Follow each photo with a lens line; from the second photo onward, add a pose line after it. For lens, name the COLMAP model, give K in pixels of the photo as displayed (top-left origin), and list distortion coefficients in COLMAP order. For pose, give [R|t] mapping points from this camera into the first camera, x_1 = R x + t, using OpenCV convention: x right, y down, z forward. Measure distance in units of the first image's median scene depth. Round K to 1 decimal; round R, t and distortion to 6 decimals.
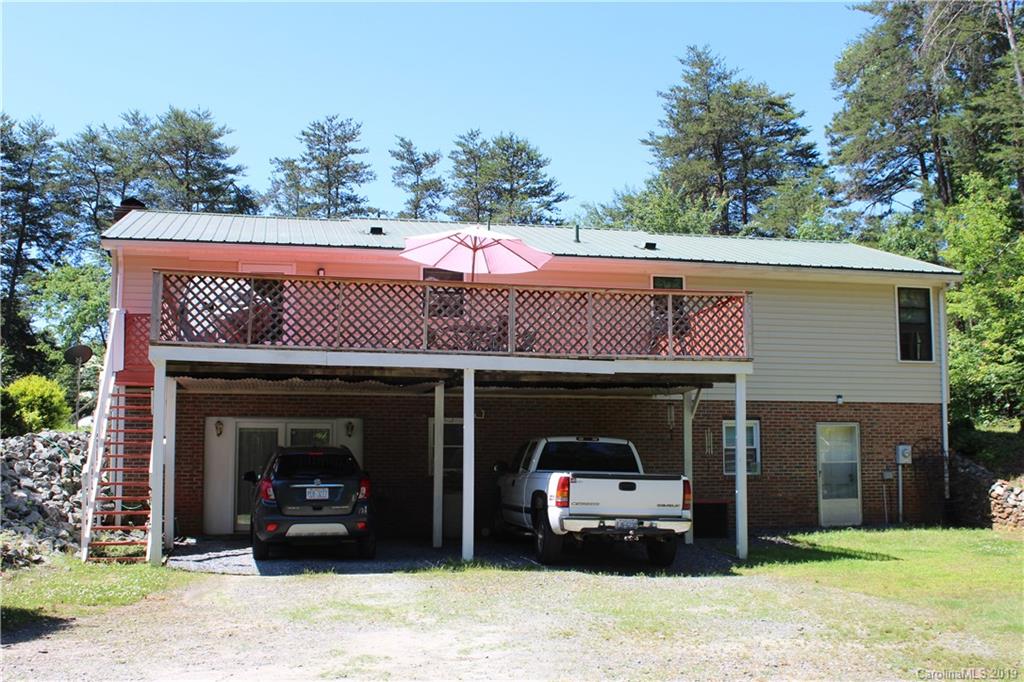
lens RADIAL K [[1147.3, 0, 512.0], [0, 1147.3, 341.0], [0, 0, 1]] dist [-0.072653, 0.023091]
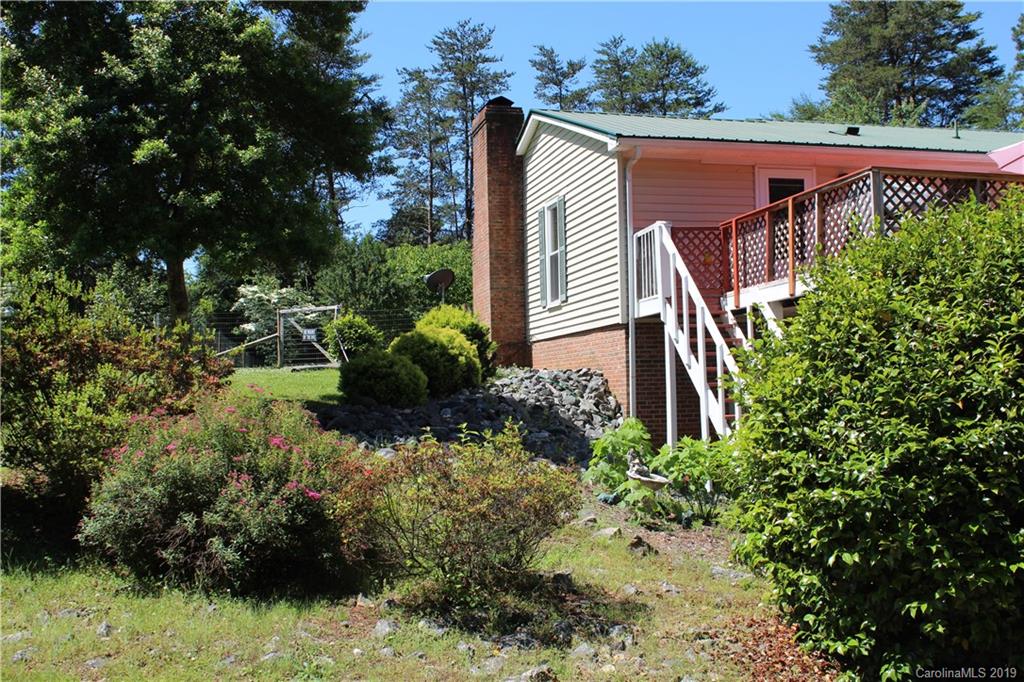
lens RADIAL K [[1166.4, 0, 512.0], [0, 1166.4, 341.0], [0, 0, 1]] dist [-0.021767, -0.028091]
pose [[0.999485, -0.015159, 0.028271, -0.399609], [0.013338, 0.997890, 0.063538, 0.002524], [-0.029175, -0.063128, 0.997579, 0.127056]]
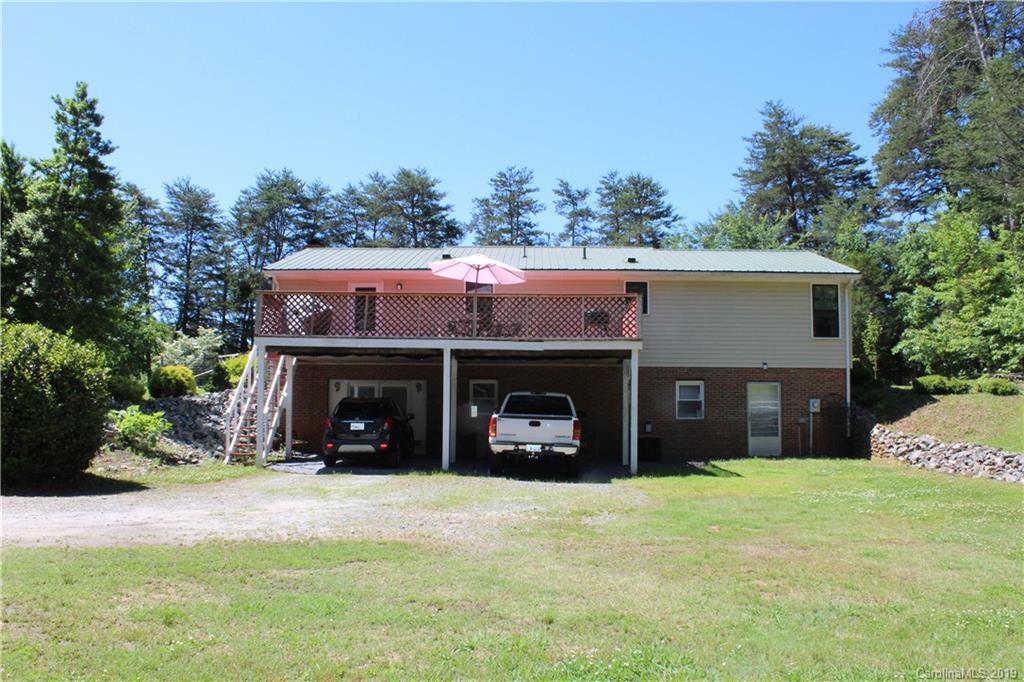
lens RADIAL K [[861.2, 0, 512.0], [0, 861.2, 341.0], [0, 0, 1]] dist [-0.166457, 0.165434]
pose [[0.971756, -0.012314, -0.235666, 0.233147], [0.017317, 0.999666, 0.019168, -0.004866], [0.235352, -0.022707, 0.971645, -0.086984]]
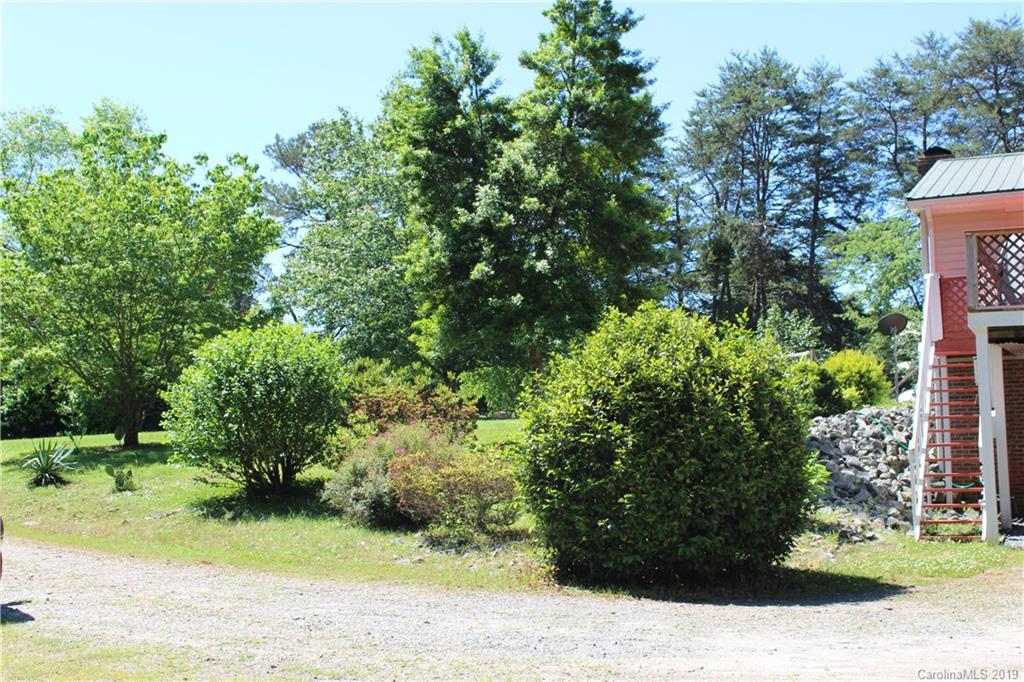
lens RADIAL K [[1385.5, 0, 512.0], [0, 1385.5, 341.0], [0, 0, 1]] dist [-0.033433, -0.006199]
pose [[0.805037, -0.064543, -0.589704, 0.034101], [0.084206, 0.996431, 0.005895, -0.007619], [0.587218, -0.054402, 0.807598, -0.099830]]
